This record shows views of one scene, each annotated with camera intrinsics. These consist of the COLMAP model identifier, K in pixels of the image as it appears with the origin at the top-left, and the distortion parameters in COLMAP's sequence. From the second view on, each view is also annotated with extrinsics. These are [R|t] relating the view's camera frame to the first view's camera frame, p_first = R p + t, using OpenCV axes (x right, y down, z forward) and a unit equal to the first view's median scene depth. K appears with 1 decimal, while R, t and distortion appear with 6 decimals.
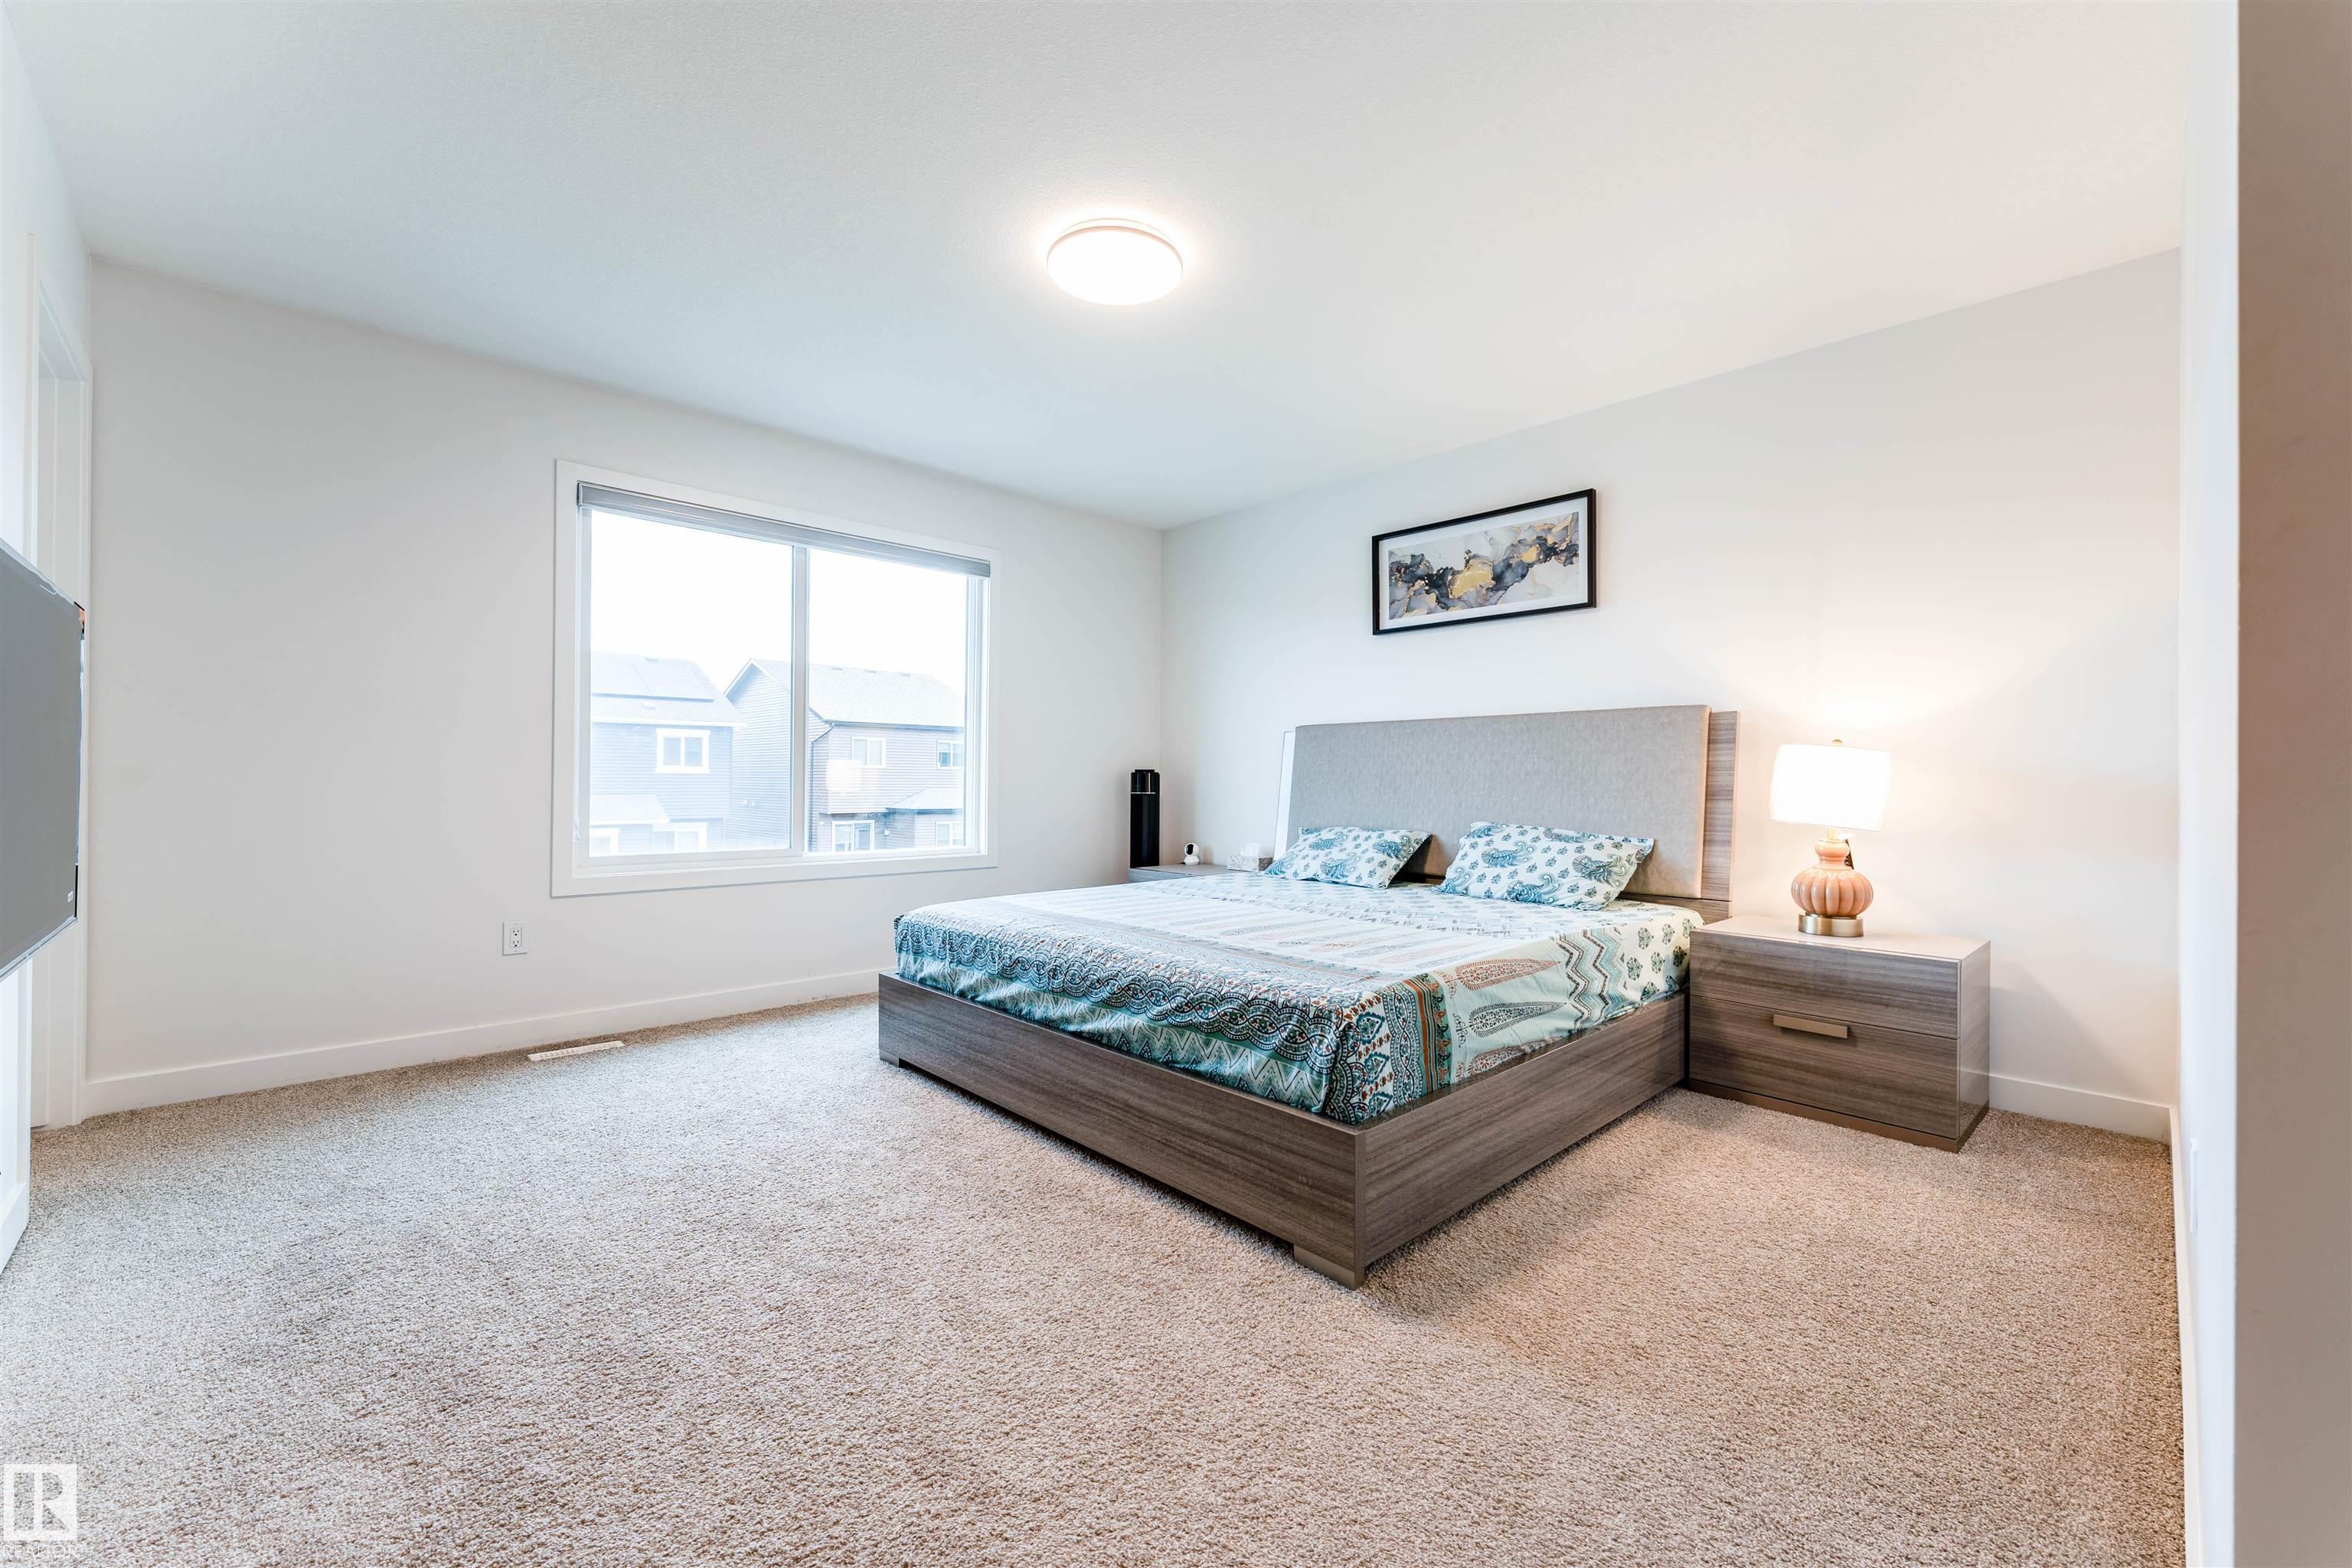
lens RADIAL K [[944.3, 0, 1172.7], [0, 944.3, 773.6], [0, 0, 1]] dist [0.005946, -0.002117]
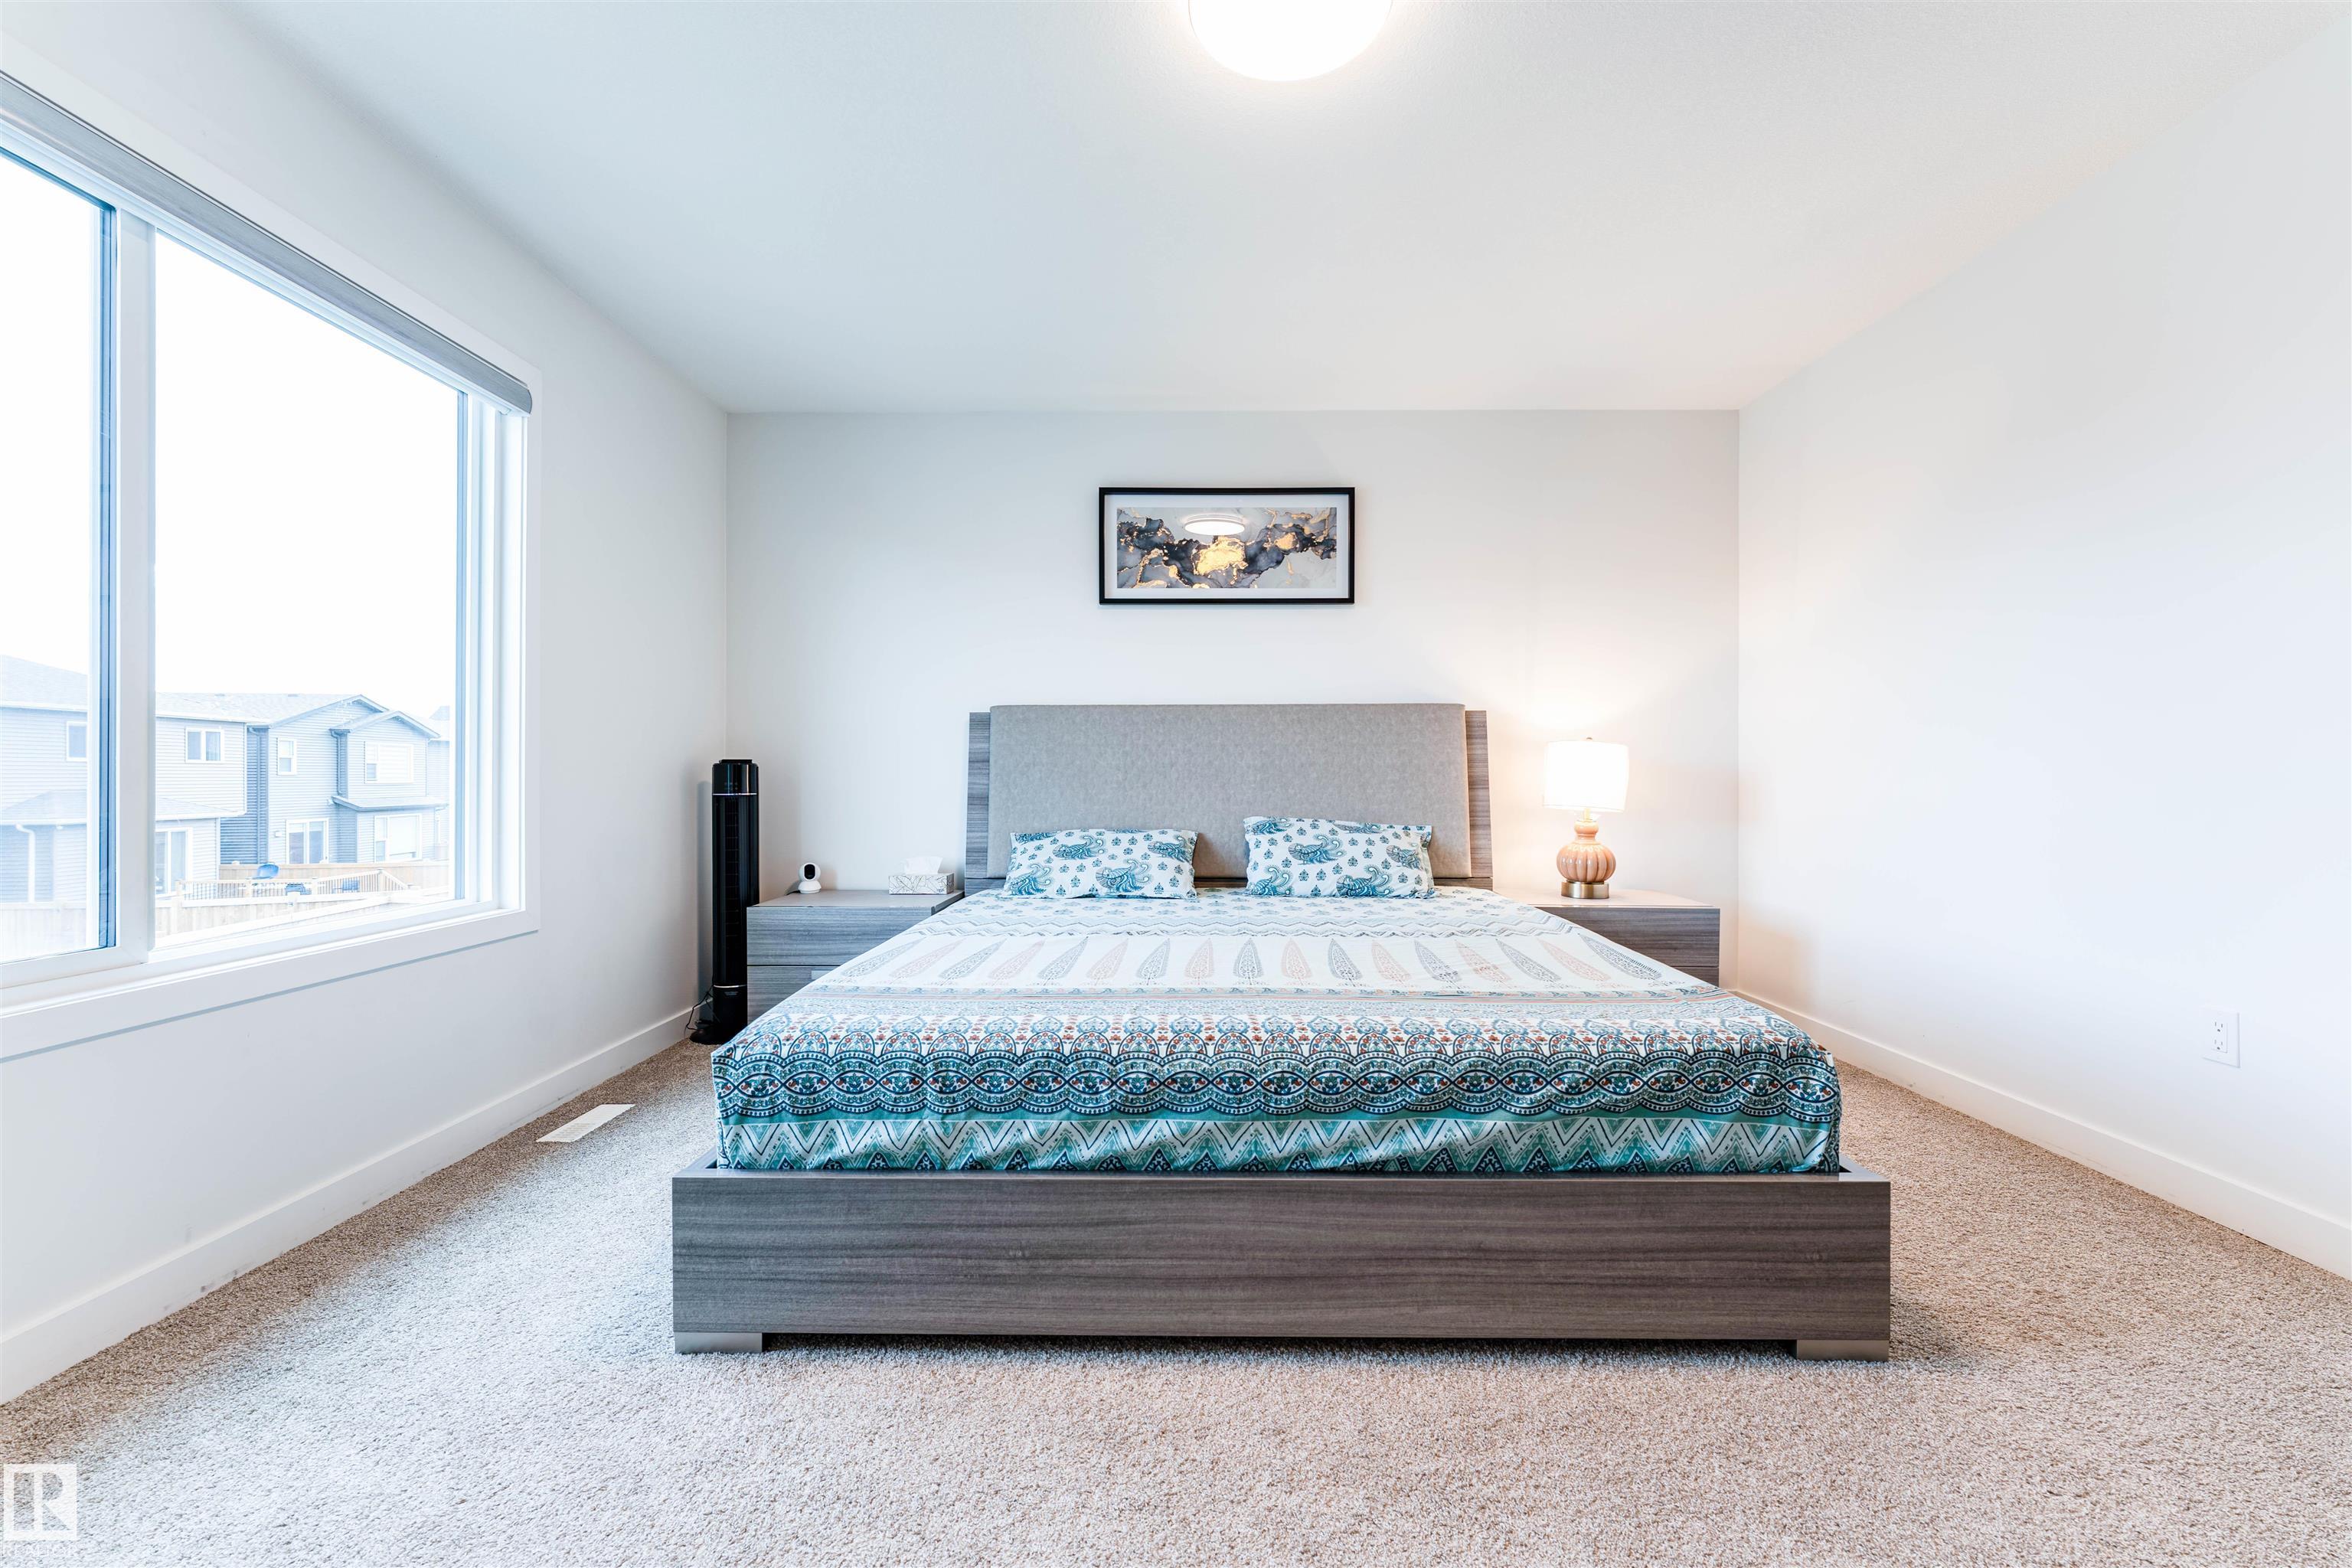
lens RADIAL K [[944.3, 0, 1174.8], [0, 944.3, 775.8], [0, 0, 1]] dist [0.005946, -0.002117]
pose [[0.687296, -0.007890, 0.726335, -0.476006], [0.000160, 0.999943, 0.010710, 0.000178], [-0.726378, -0.007245, 0.687257, 0.474029]]
